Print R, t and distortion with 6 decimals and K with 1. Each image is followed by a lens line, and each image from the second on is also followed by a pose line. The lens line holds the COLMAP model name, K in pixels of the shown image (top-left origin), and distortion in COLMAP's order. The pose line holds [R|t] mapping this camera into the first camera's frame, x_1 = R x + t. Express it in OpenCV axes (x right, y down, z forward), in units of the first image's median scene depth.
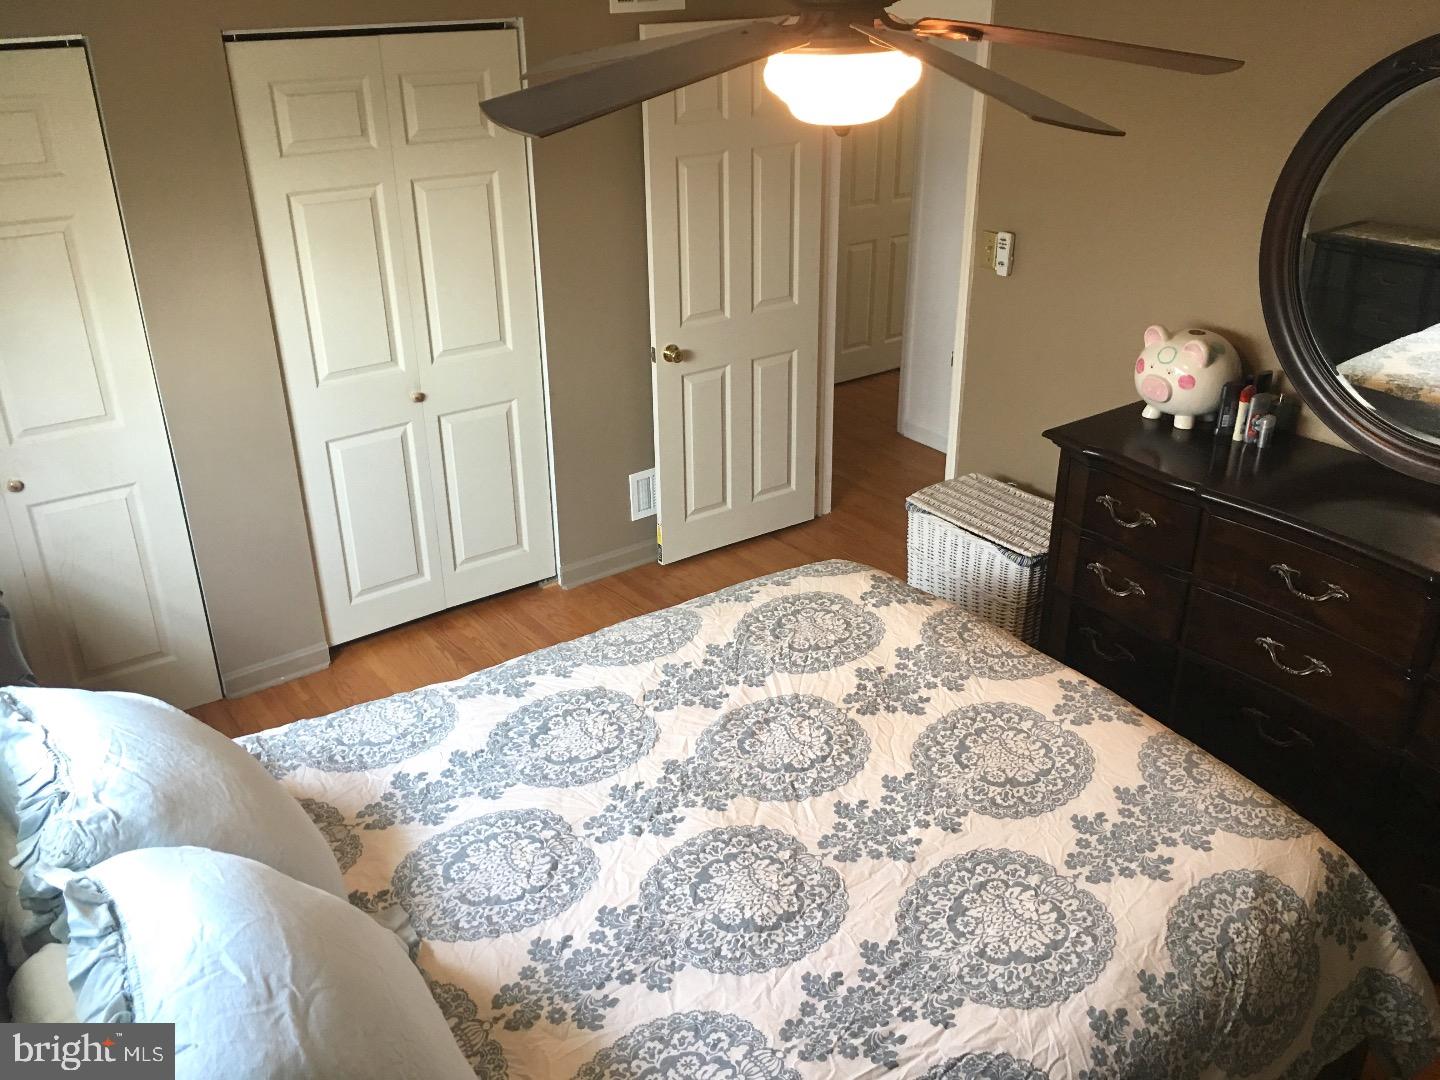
lens RADIAL K [[1234.6, 0, 707.8], [0, 1234.6, 531.7], [0, 0, 1]] dist [0.069642, -0.085660]
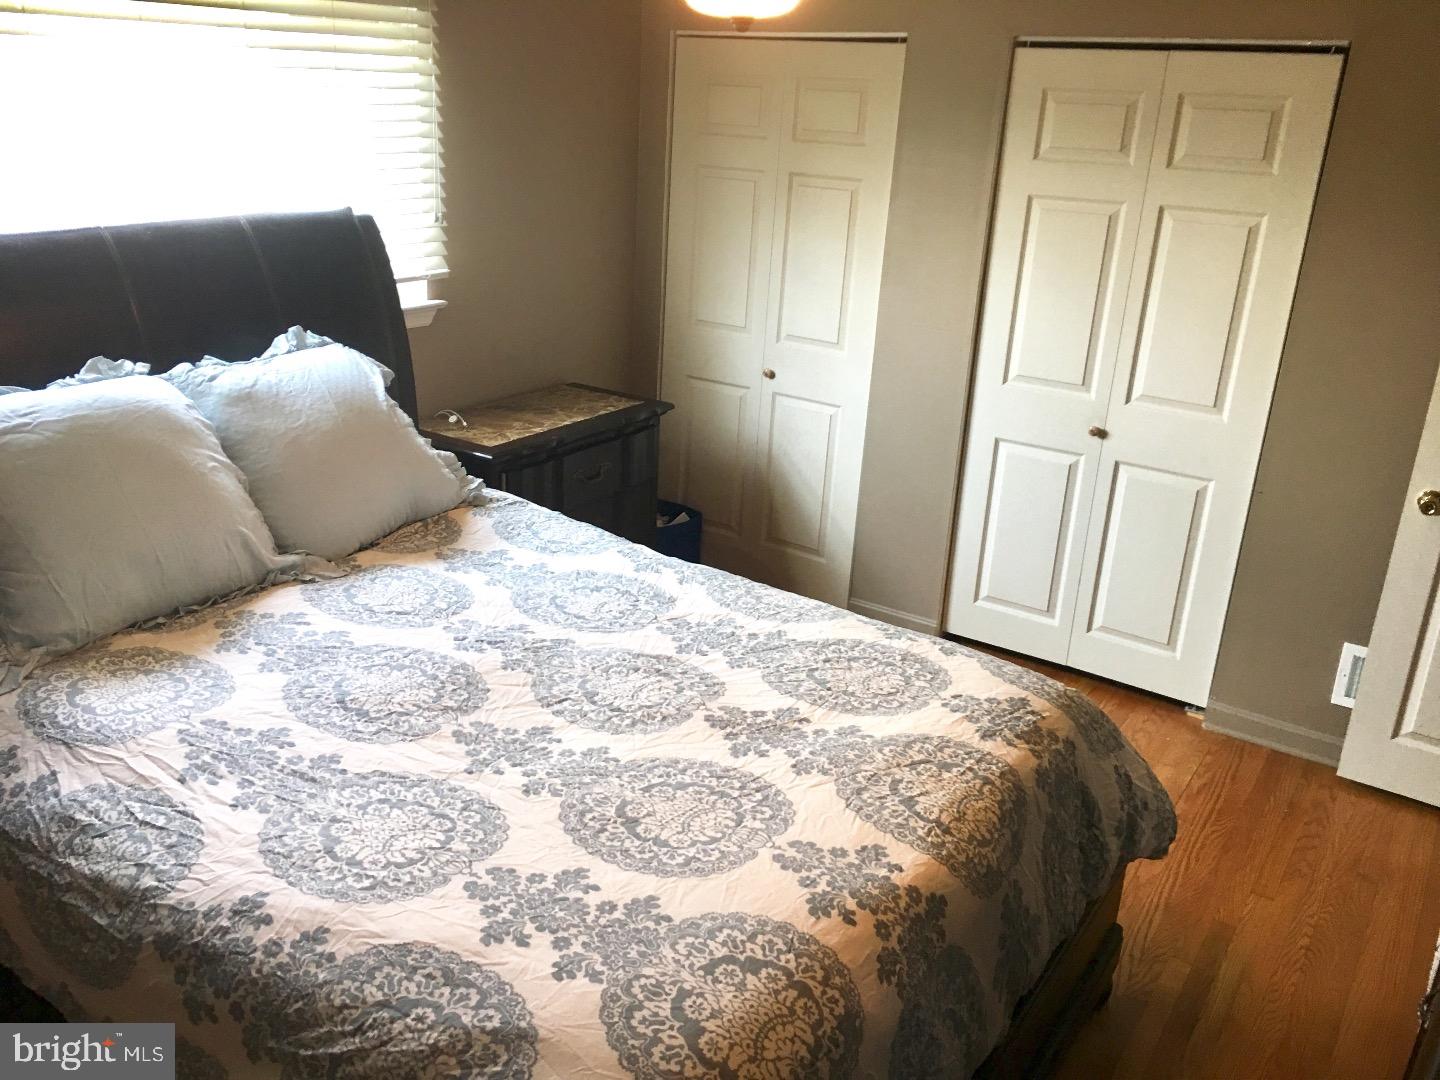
lens RADIAL K [[1234.6, 0, 710.3], [0, 1234.6, 539.9], [0, 0, 1]] dist [0.069642, -0.085660]
pose [[0.331766, 0.348941, -0.876454, 0.902345], [-0.445813, 0.876777, 0.180315, -0.129491], [0.831373, 0.330912, 0.446447, 0.613861]]
